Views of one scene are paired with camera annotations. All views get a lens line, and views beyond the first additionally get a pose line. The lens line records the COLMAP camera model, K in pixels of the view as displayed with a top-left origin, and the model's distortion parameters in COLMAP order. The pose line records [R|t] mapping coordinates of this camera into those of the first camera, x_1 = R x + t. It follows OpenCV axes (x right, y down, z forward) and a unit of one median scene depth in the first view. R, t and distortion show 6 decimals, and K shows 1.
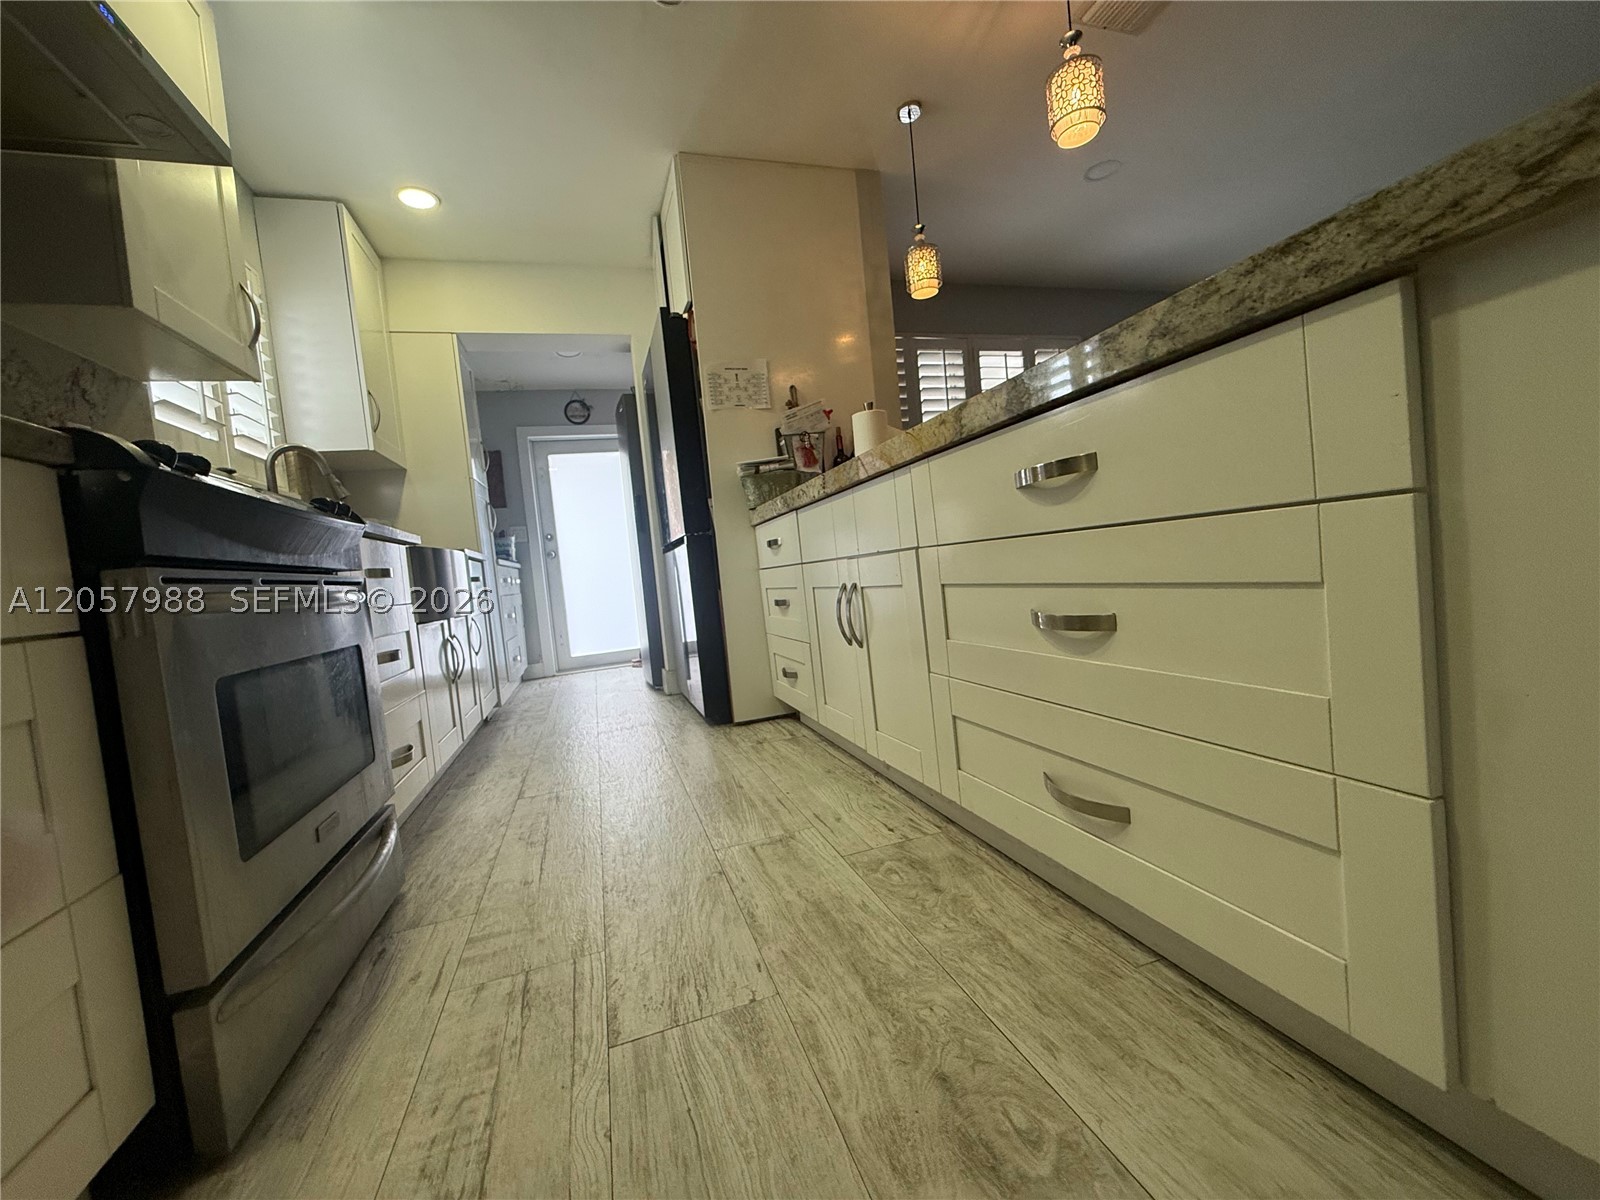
lens RADIAL K [[632.4, 0, 802.7], [0, 632.4, 600.6], [0, 0, 1]] dist [0.000744, -0.000941]
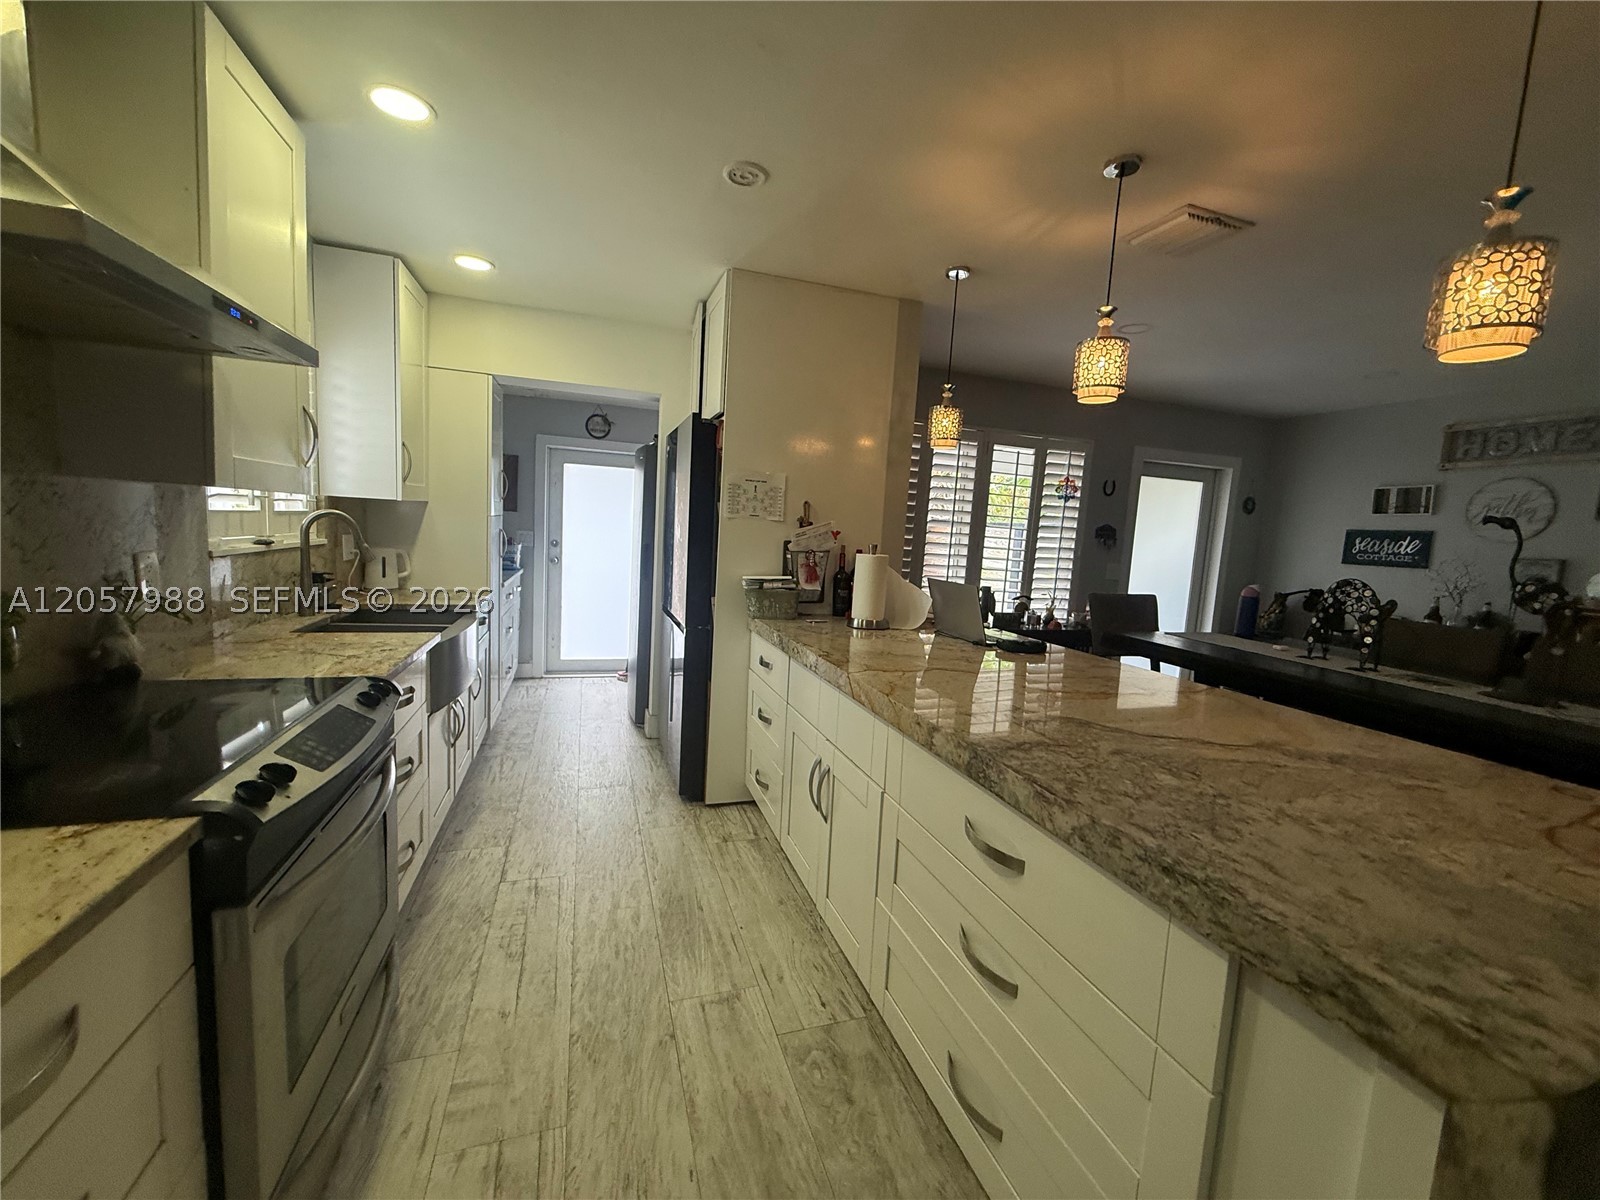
lens RADIAL K [[632.4, 0, 803.2], [0, 632.4, 590.9], [0, 0, 1]] dist [0.000744, -0.000941]
pose [[0.987717, 0.154588, 0.022750, -0.024335], [-0.155687, 0.986031, 0.059190, -0.270251], [-0.013283, -0.062005, 0.997987, -0.064995]]
